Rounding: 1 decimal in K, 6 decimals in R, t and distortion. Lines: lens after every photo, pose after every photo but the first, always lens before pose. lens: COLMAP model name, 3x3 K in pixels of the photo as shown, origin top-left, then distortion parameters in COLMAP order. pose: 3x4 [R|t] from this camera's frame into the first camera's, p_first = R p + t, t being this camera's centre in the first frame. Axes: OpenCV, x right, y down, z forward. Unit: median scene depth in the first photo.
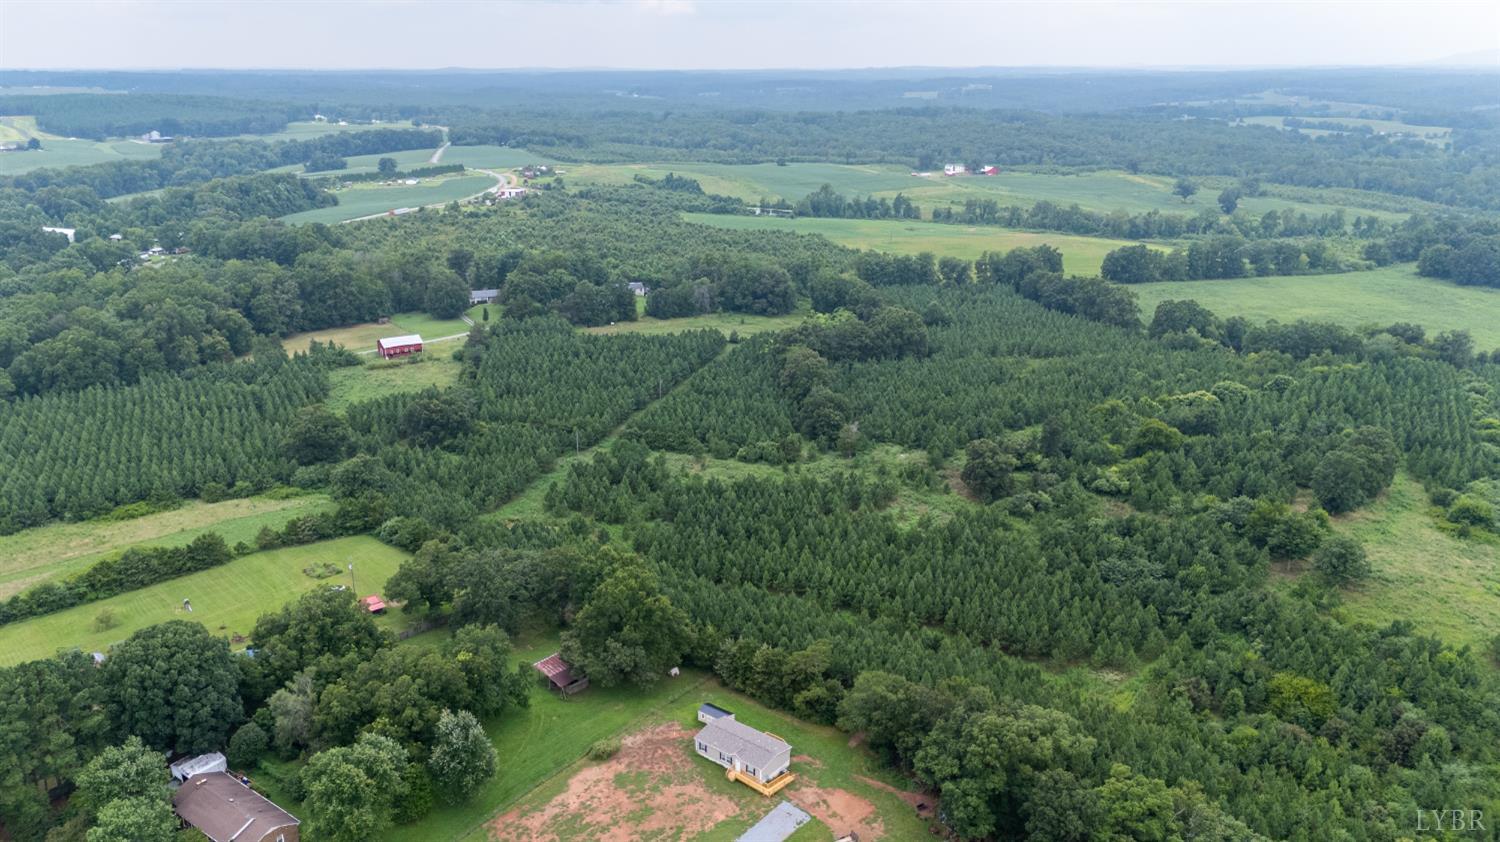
lens RADIAL K [[1100.5, 0, 750.0], [0, 1100.5, 421.0], [0, 0, 1]] dist [0.084418, -0.089074]
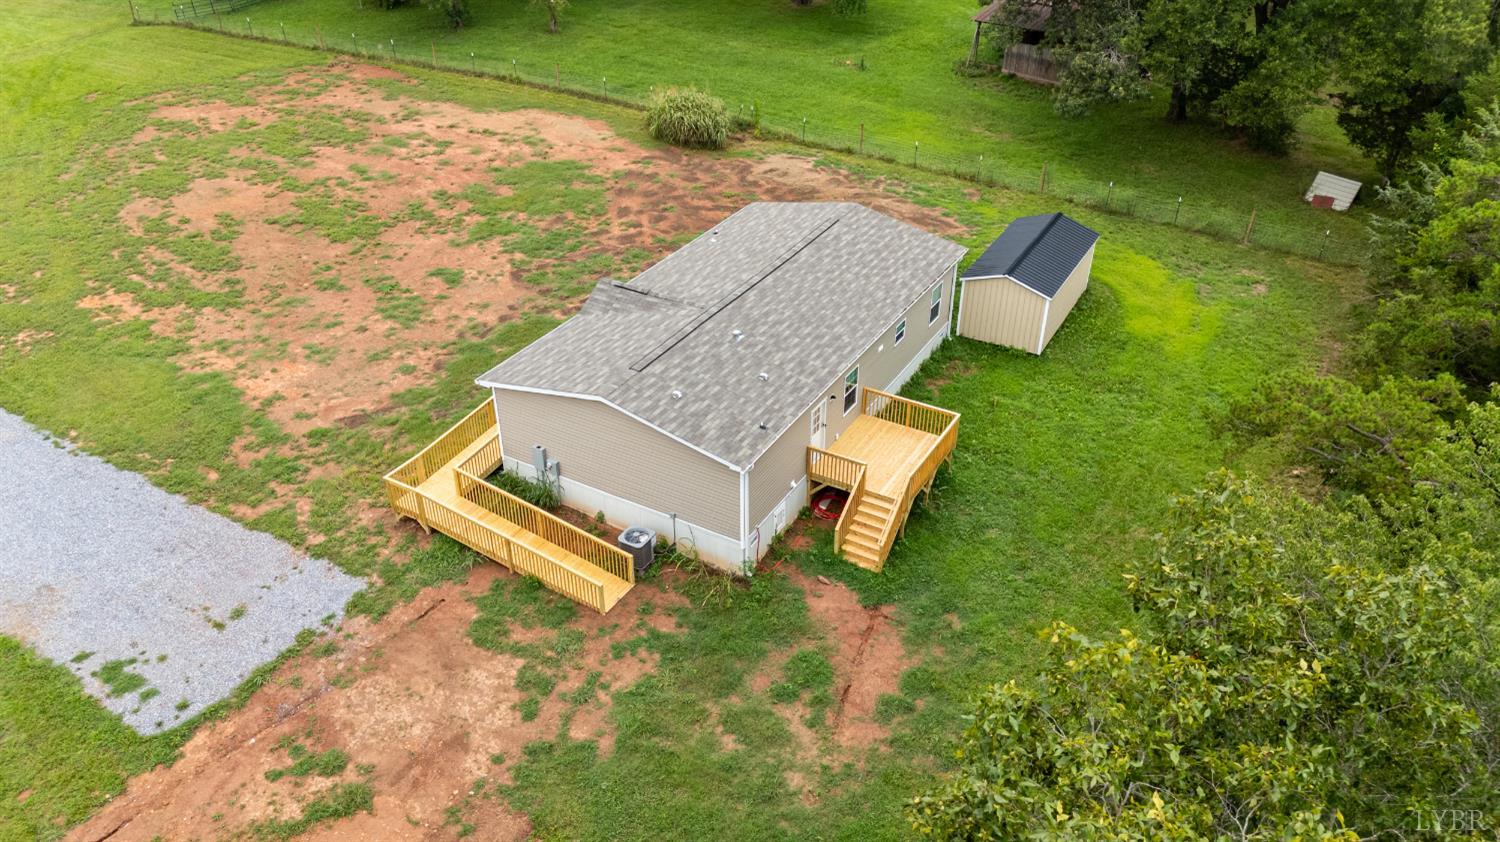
lens RADIAL K [[1100.5, 0, 750.0], [0, 1100.5, 421.0], [0, 0, 1]] dist [0.084418, -0.089074]
pose [[0.147496, 0.535650, -0.831459, 0.065398], [-0.303050, 0.824696, 0.477533, 0.096563], [0.941491, 0.181539, 0.283968, 0.417276]]
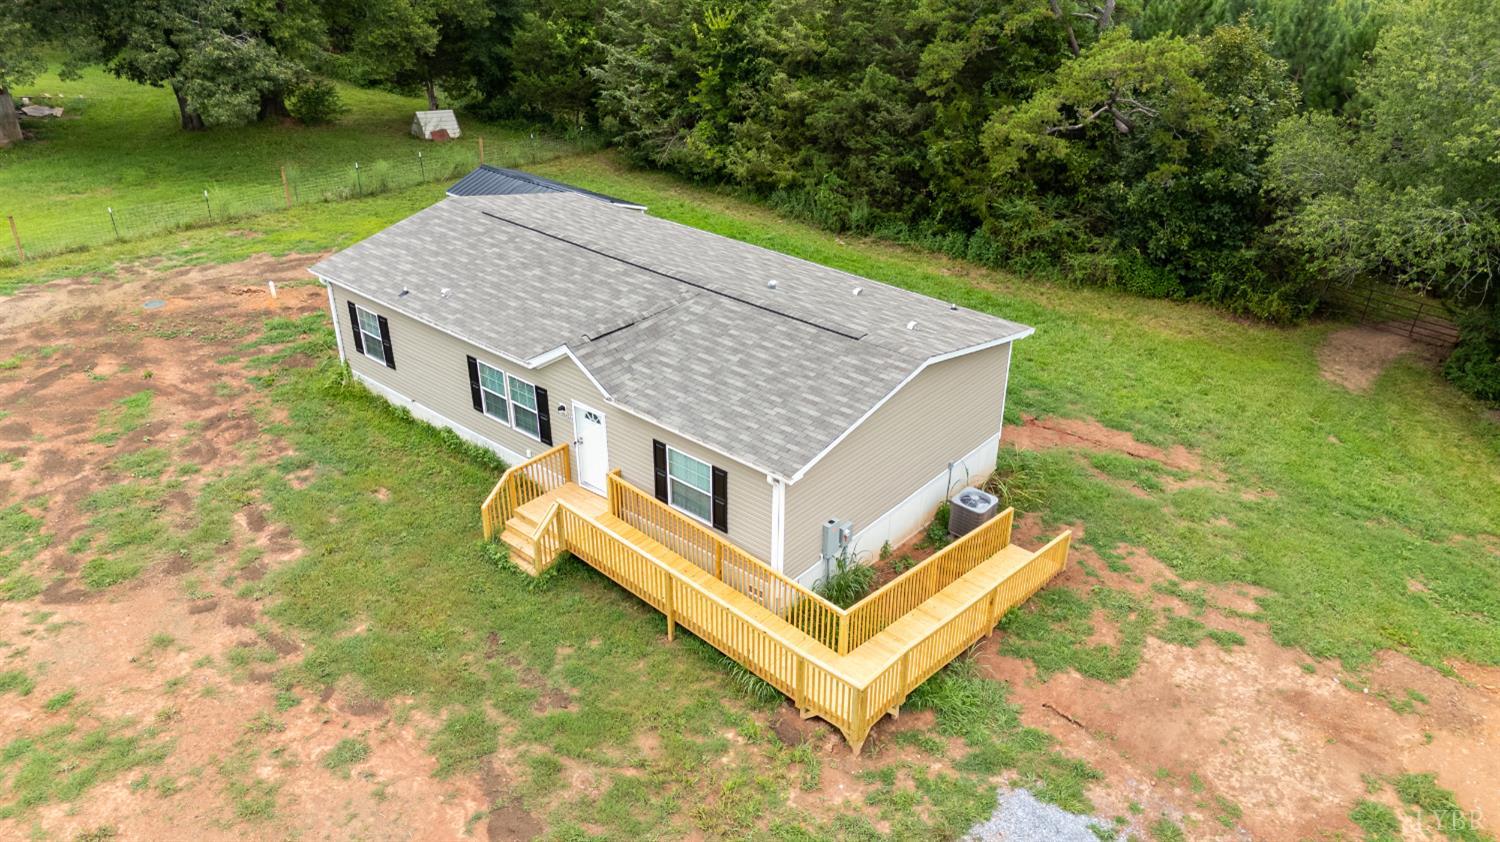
lens RADIAL K [[1100.5, 0, 750.0], [0, 1100.5, 421.0], [0, 0, 1]] dist [0.084418, -0.089074]
pose [[0.999091, 0.023698, -0.035439, 0.004421], [-0.016579, 0.981814, 0.189120, 0.122182], [0.039277, -0.188360, 0.981314, 0.379285]]
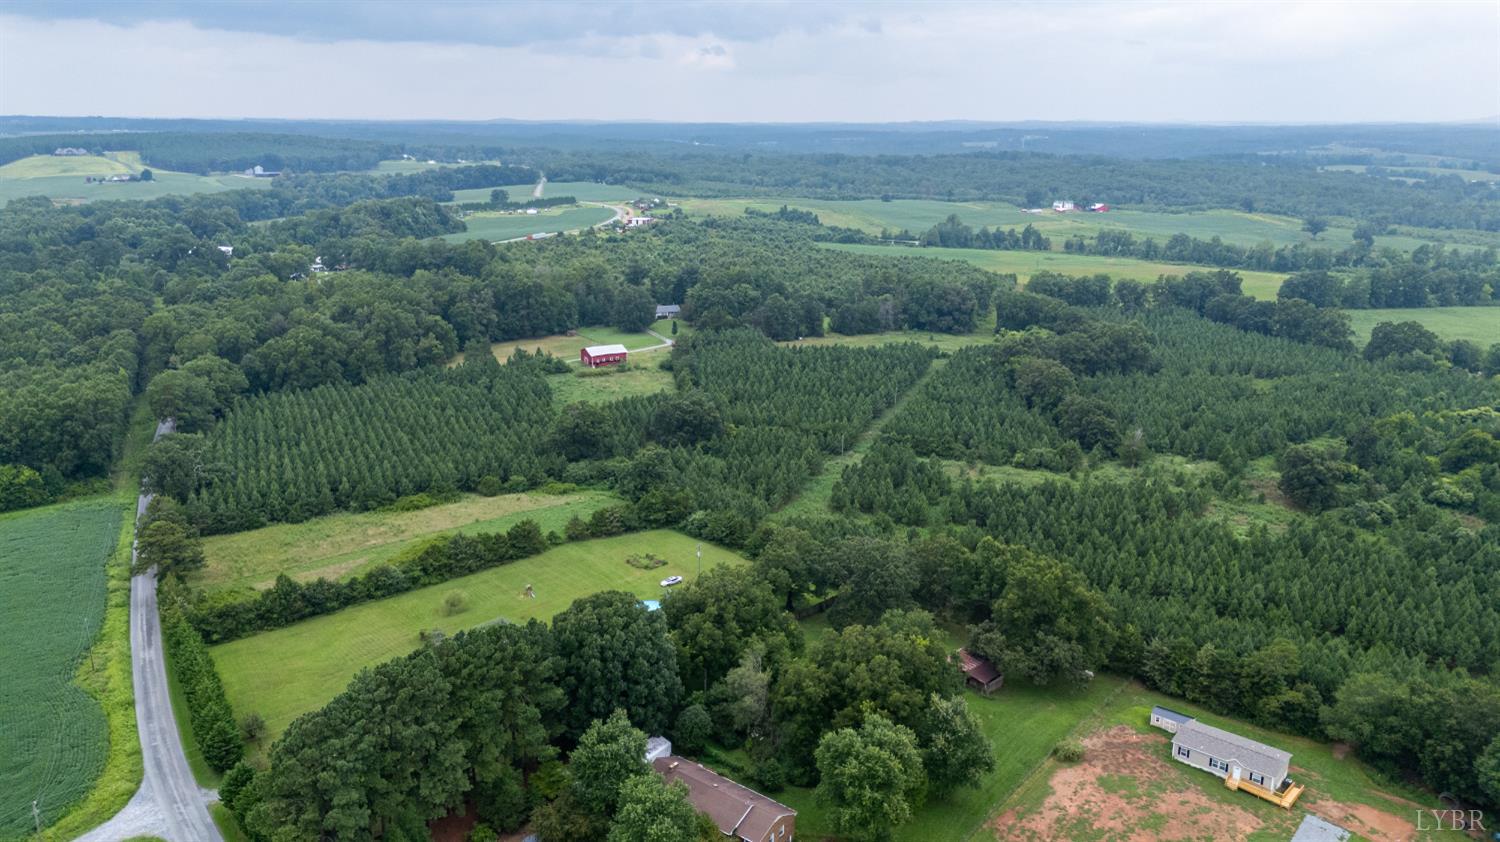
lens RADIAL K [[1100.5, 0, 750.0], [0, 1100.5, 421.0], [0, 0, 1]] dist [0.084418, -0.089074]
pose [[0.999384, 0.015505, -0.031476, -0.160812], [-0.016897, 0.998868, -0.044462, 0.032927], [0.030751, 0.044967, 0.998515, 0.036722]]
